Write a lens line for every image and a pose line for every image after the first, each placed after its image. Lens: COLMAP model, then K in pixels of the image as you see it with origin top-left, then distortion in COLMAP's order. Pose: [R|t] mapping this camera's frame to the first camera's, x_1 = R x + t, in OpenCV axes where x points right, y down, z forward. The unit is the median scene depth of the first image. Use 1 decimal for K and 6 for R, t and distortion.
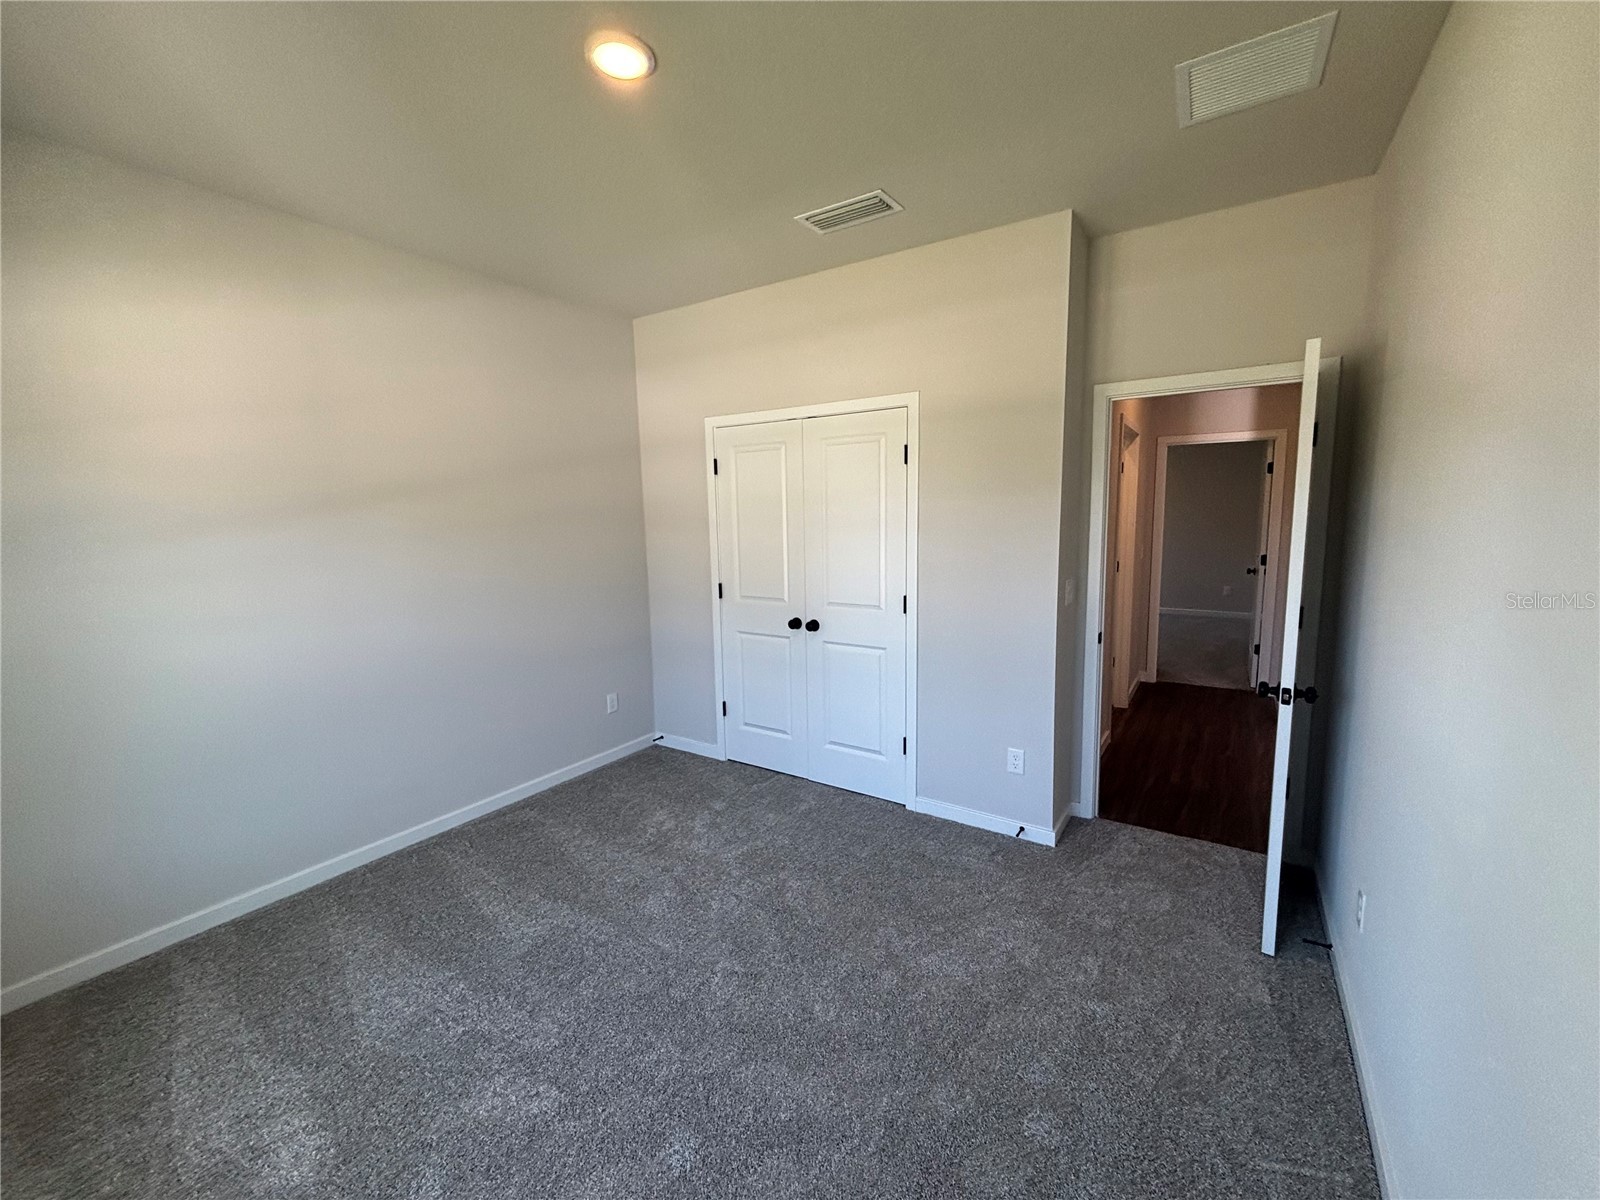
lens RADIAL K [[644.8, 0, 800.0], [0, 644.8, 600.0], [0, 0, 1]] dist [0.001198, 0.000104]
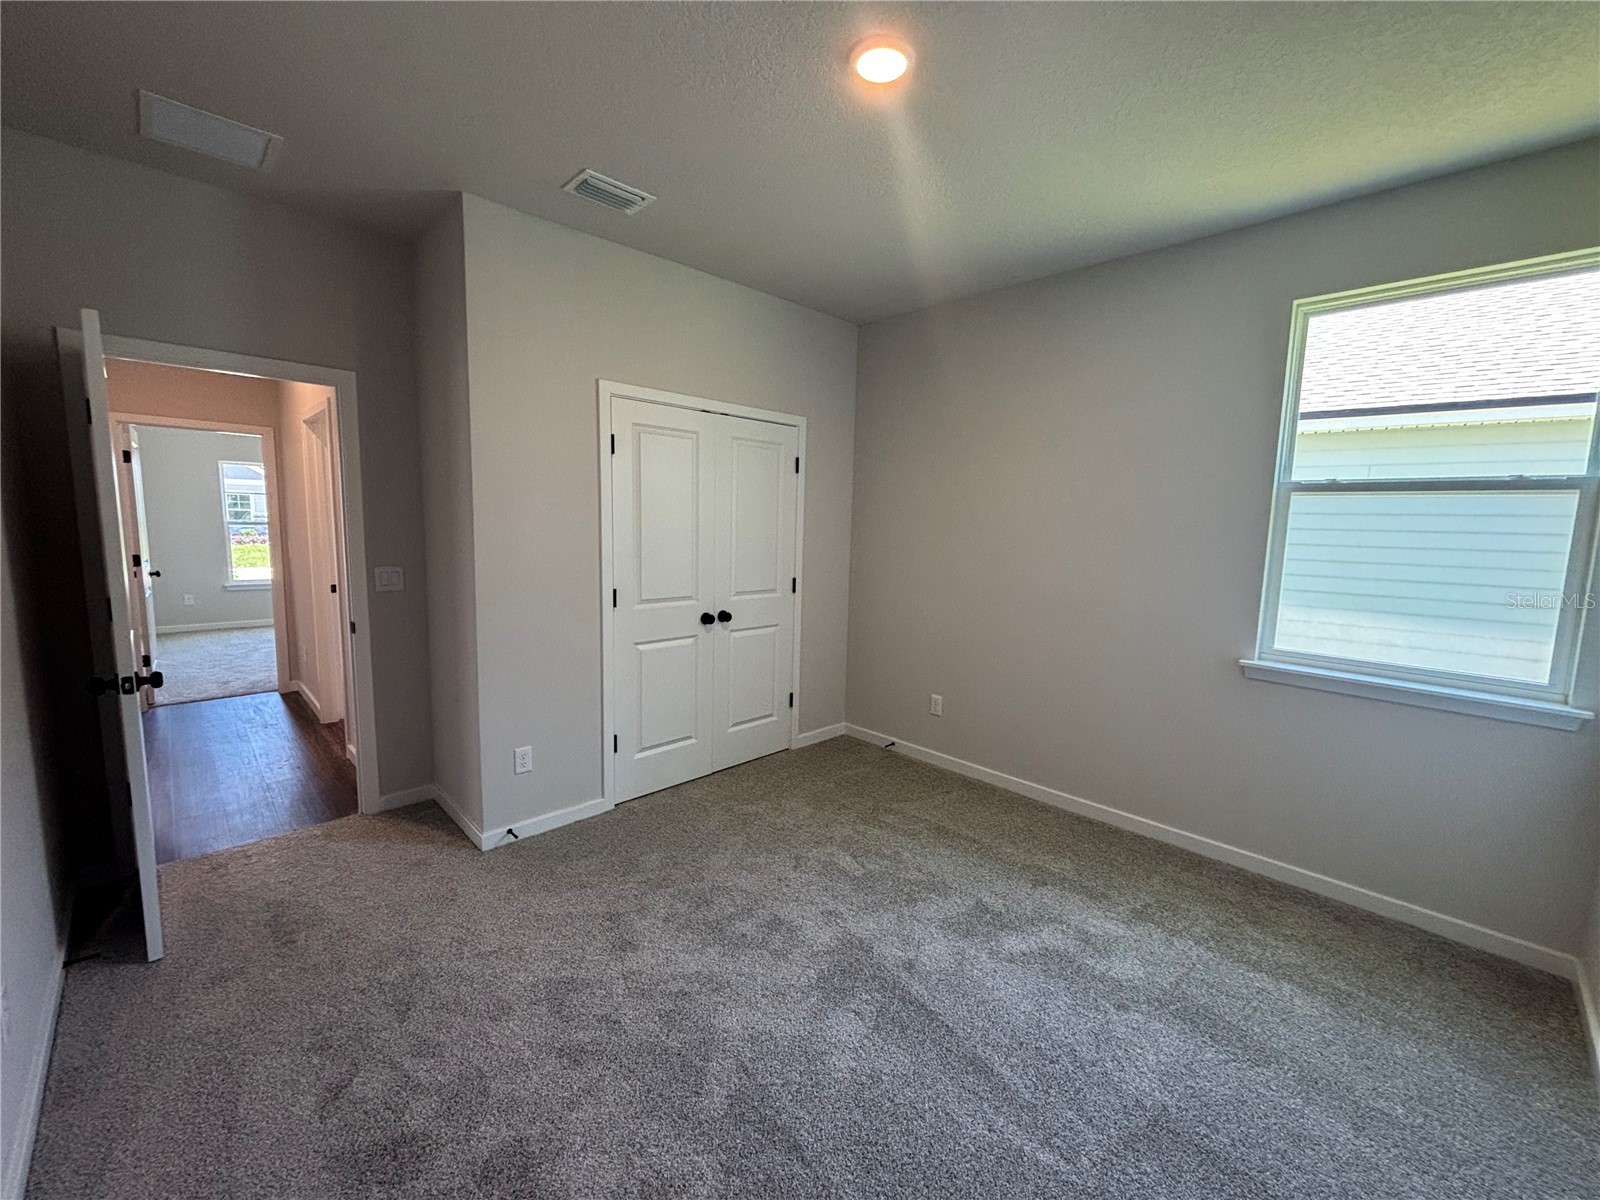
lens RADIAL K [[644.8, 0, 800.0], [0, 644.8, 600.0], [0, 0, 1]] dist [0.001198, 0.000104]
pose [[0.186869, -0.102170, 0.977057, -1.279307], [0.100109, 0.991380, 0.084521, -0.083290], [-0.977271, 0.082018, 0.195486, 0.905638]]
